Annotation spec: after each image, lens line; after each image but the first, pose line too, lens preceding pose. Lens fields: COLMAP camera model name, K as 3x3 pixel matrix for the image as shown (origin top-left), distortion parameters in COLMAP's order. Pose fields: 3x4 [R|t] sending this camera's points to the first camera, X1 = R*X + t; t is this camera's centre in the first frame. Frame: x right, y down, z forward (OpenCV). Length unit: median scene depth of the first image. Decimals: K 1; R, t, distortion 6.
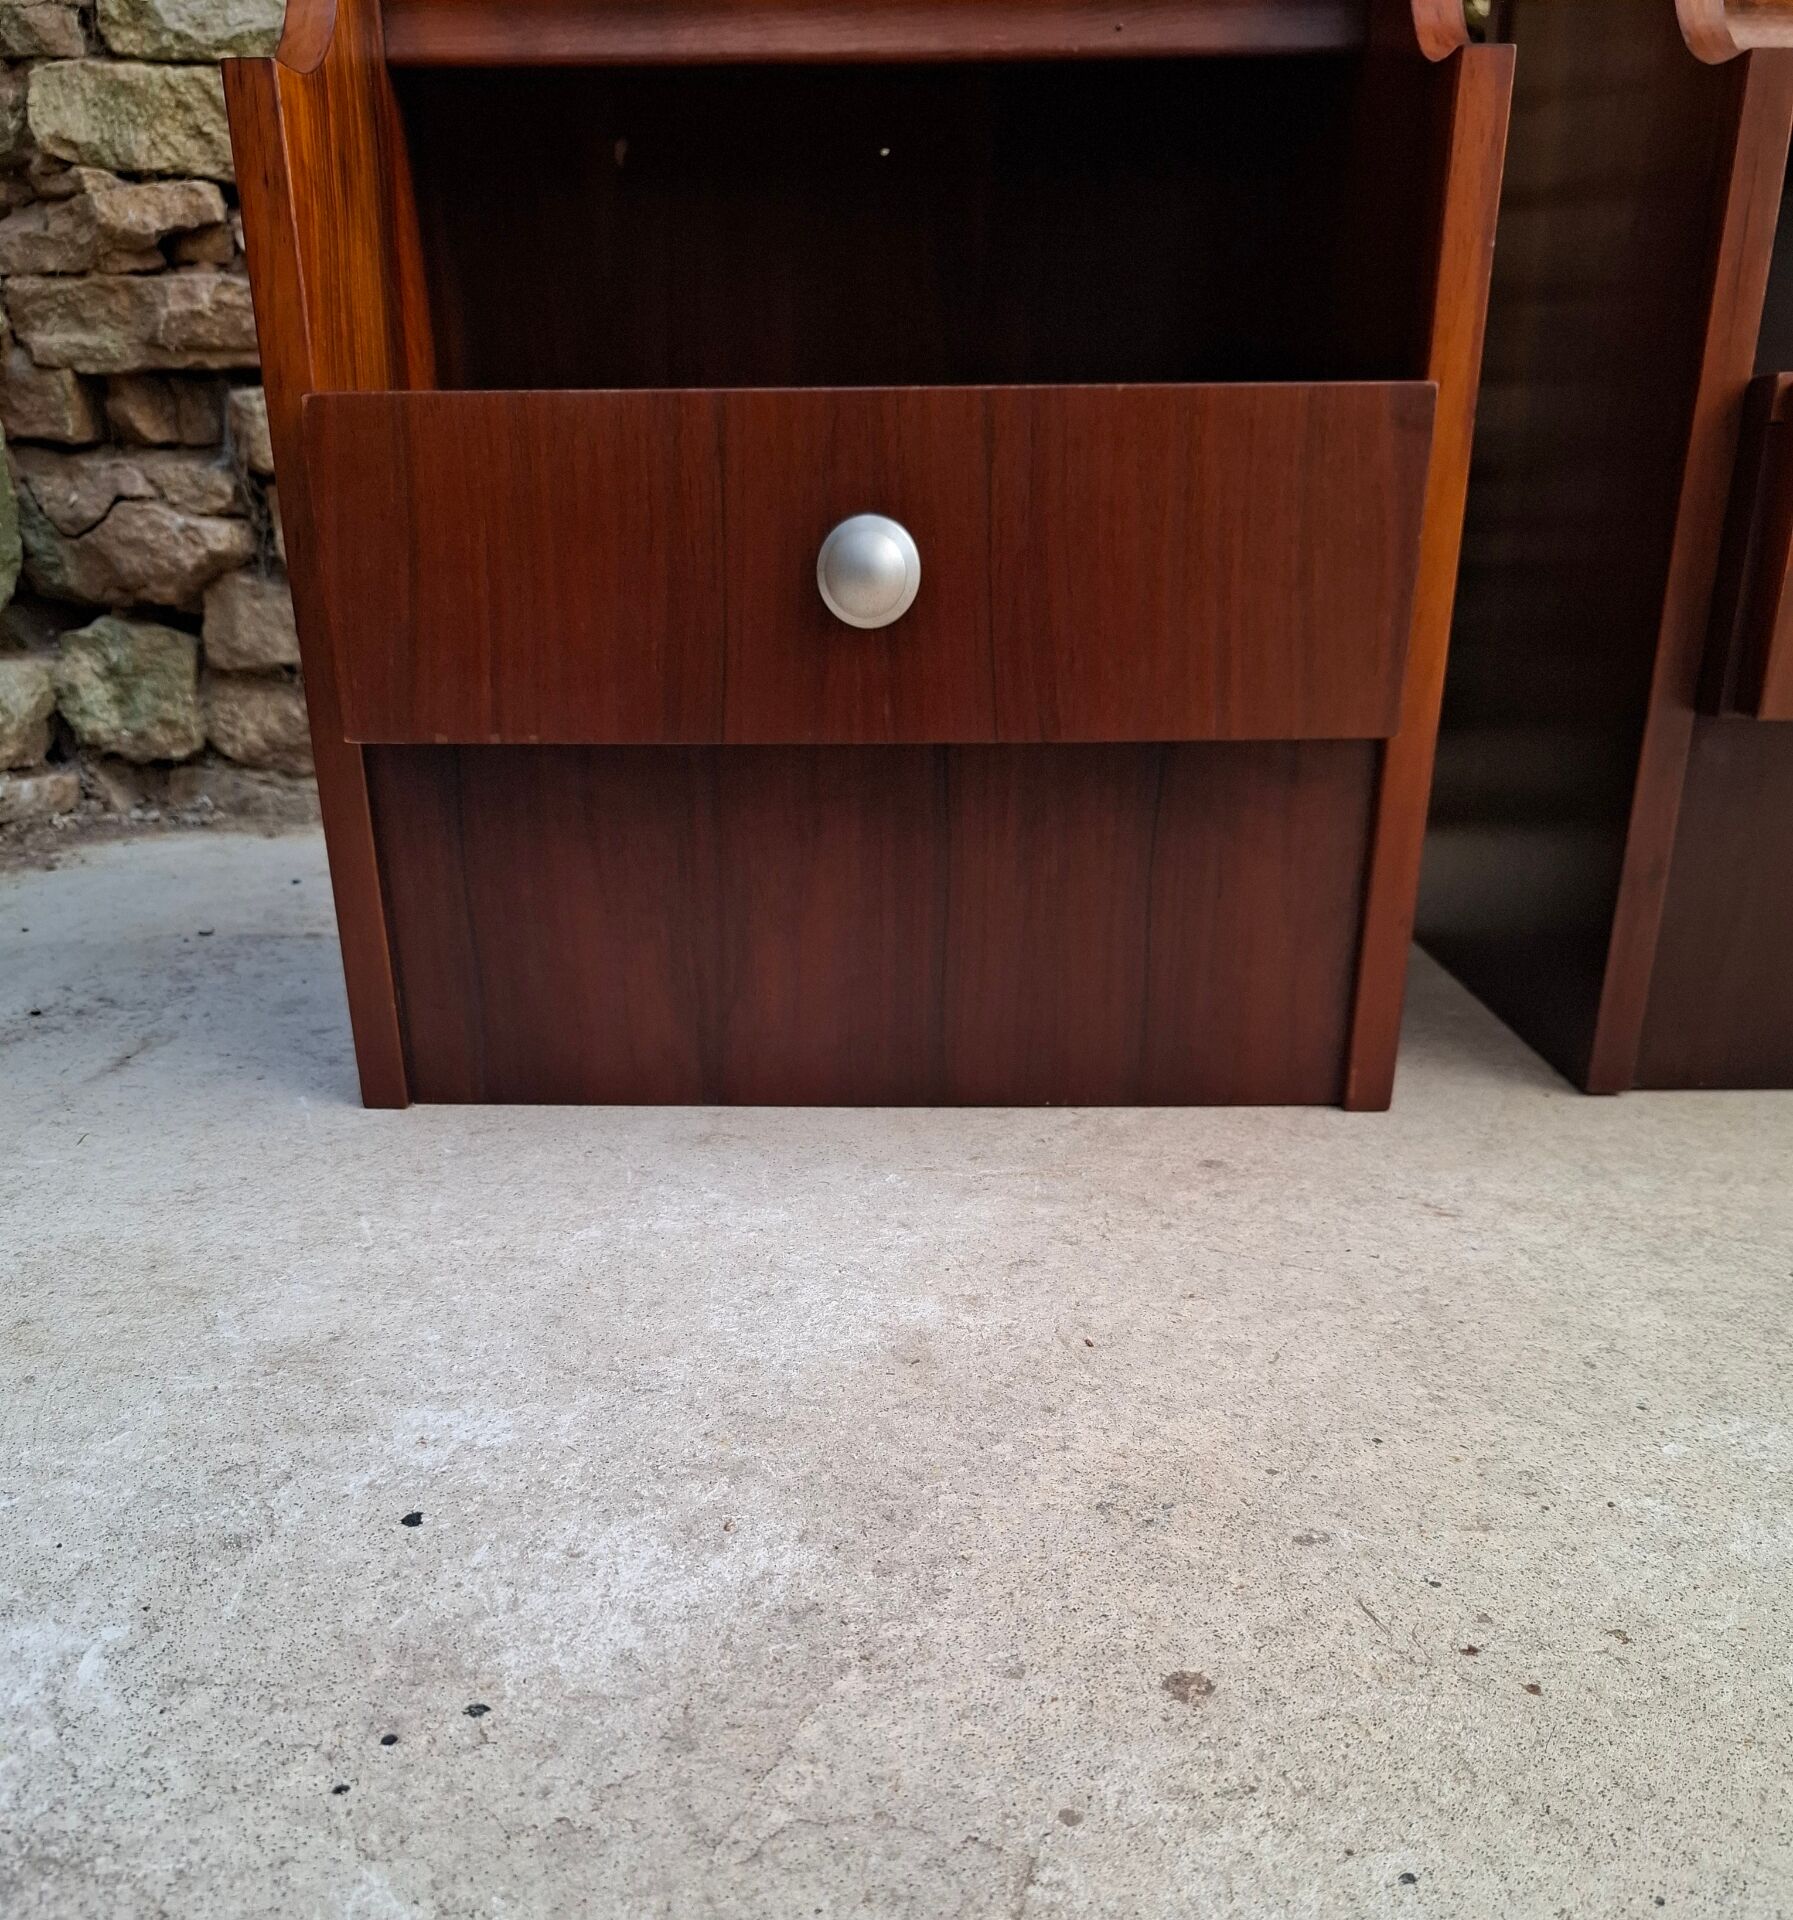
lens RADIAL K [[1693.4, 0, 879.5], [0, 1693.4, 1176.7], [0, 0, 1]] dist [0.075917, -0.086196]
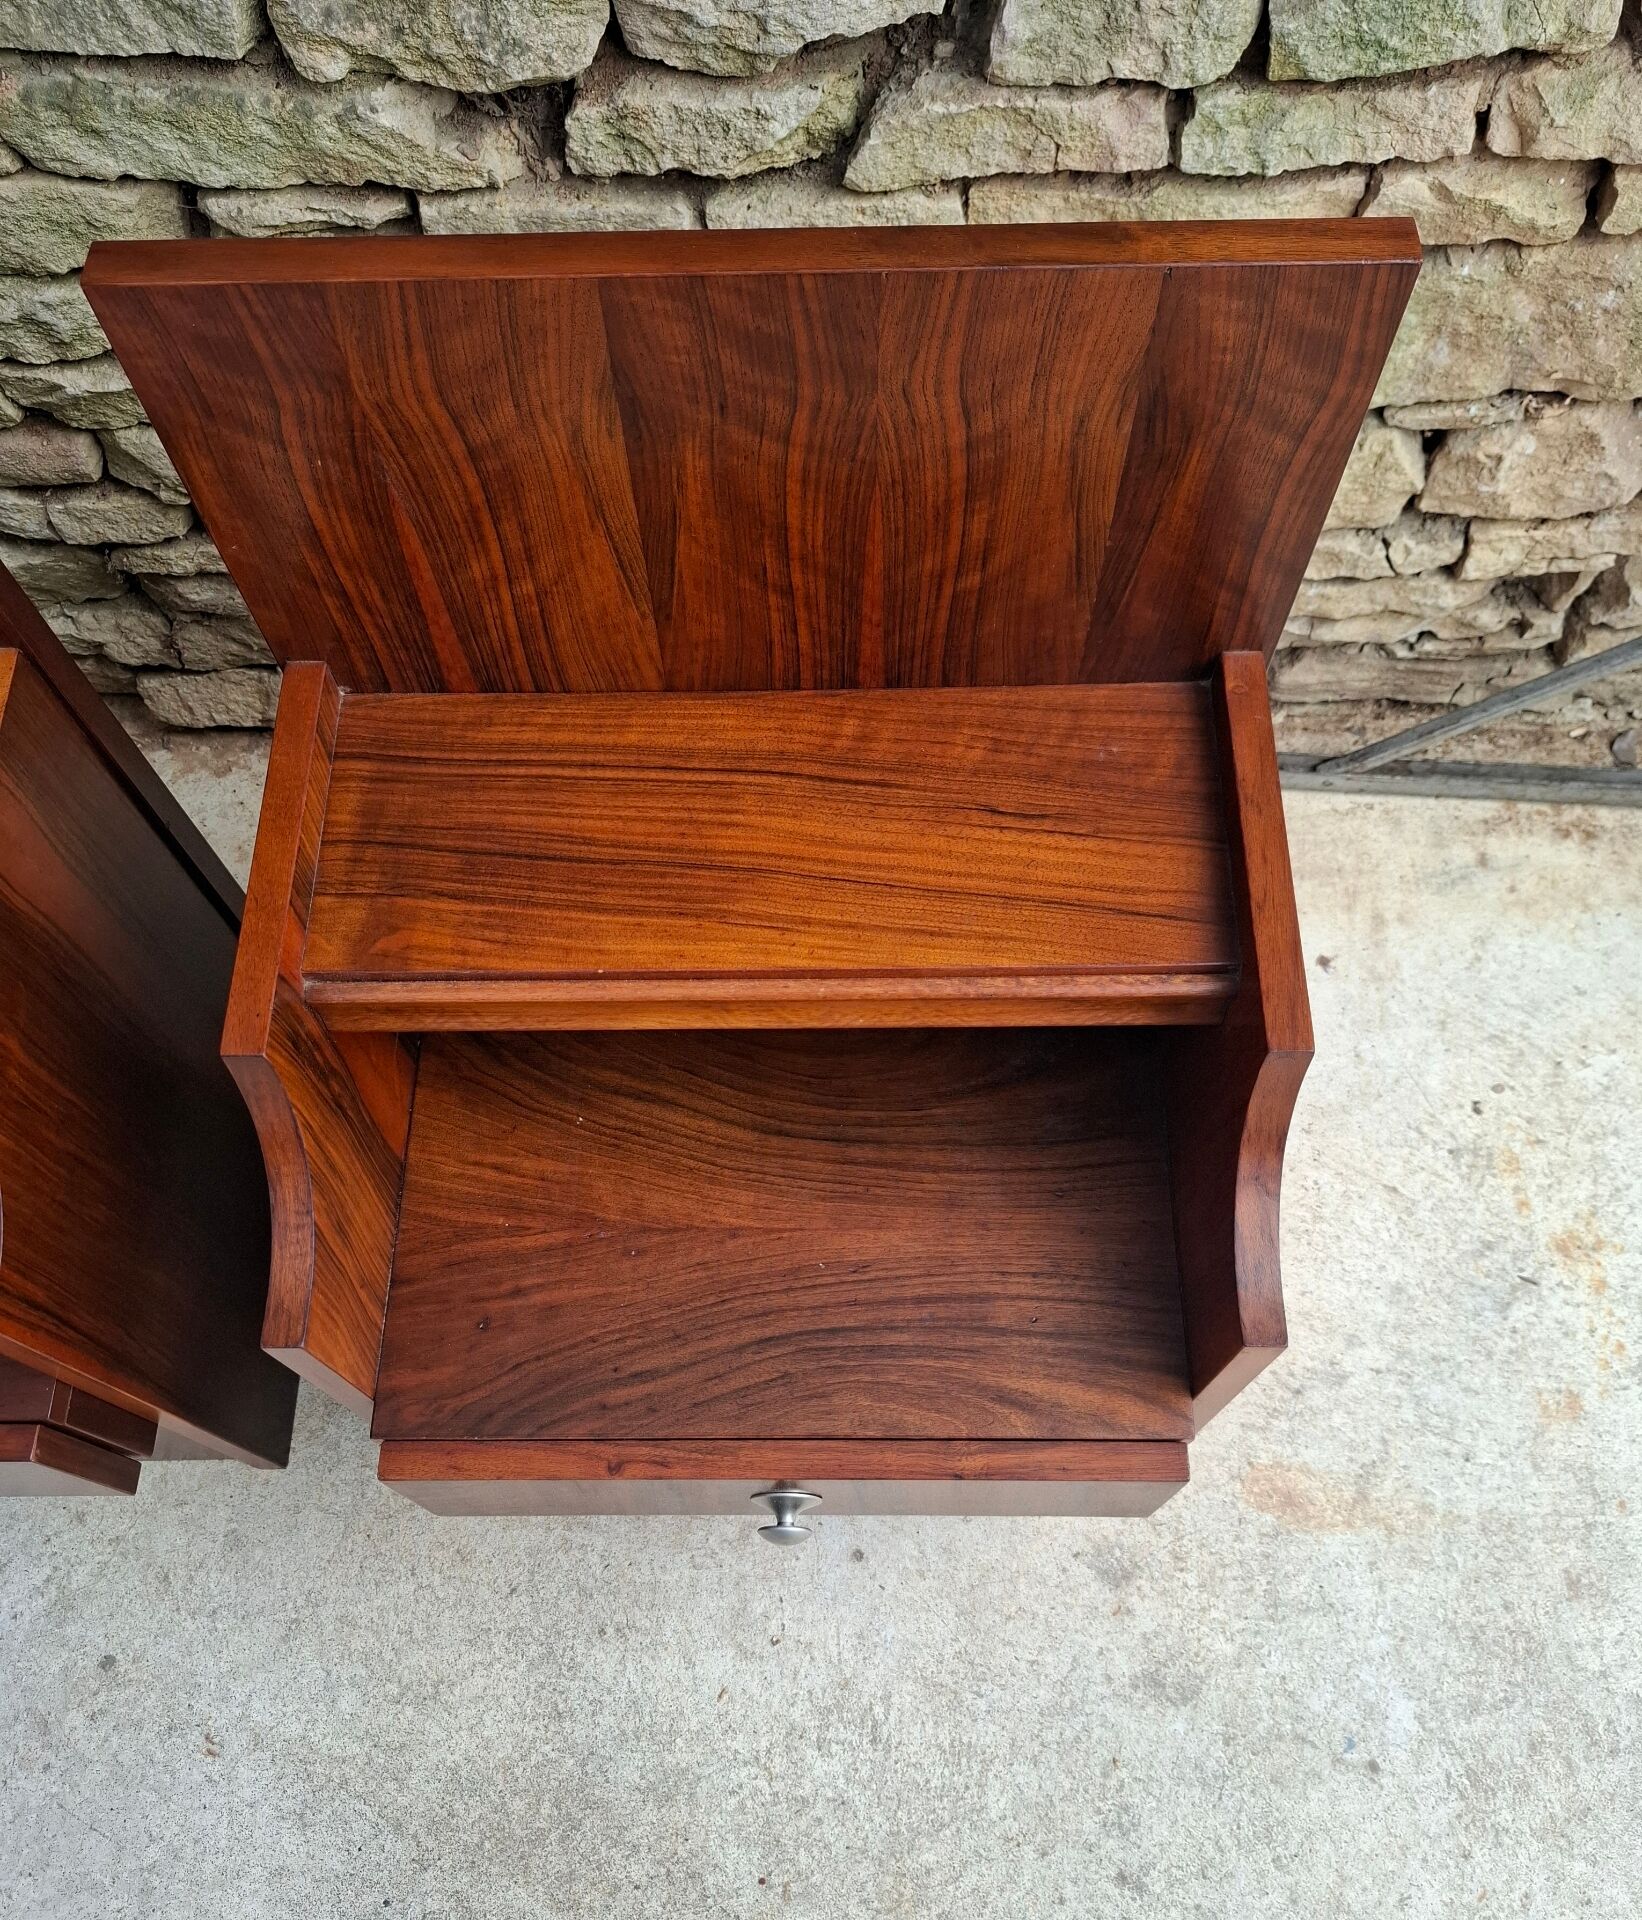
lens RADIAL K [[1546.7, 0, 808.5], [0, 1546.7, 1086.1], [0, 0, 1]] dist [0.037073, -0.035354]
pose [[0.999717, -0.008914, -0.022042, 0.752105], [0.021892, 0.706857, 0.707018, -1.192301], [0.009279, -0.707301, 0.706852, 0.295587]]
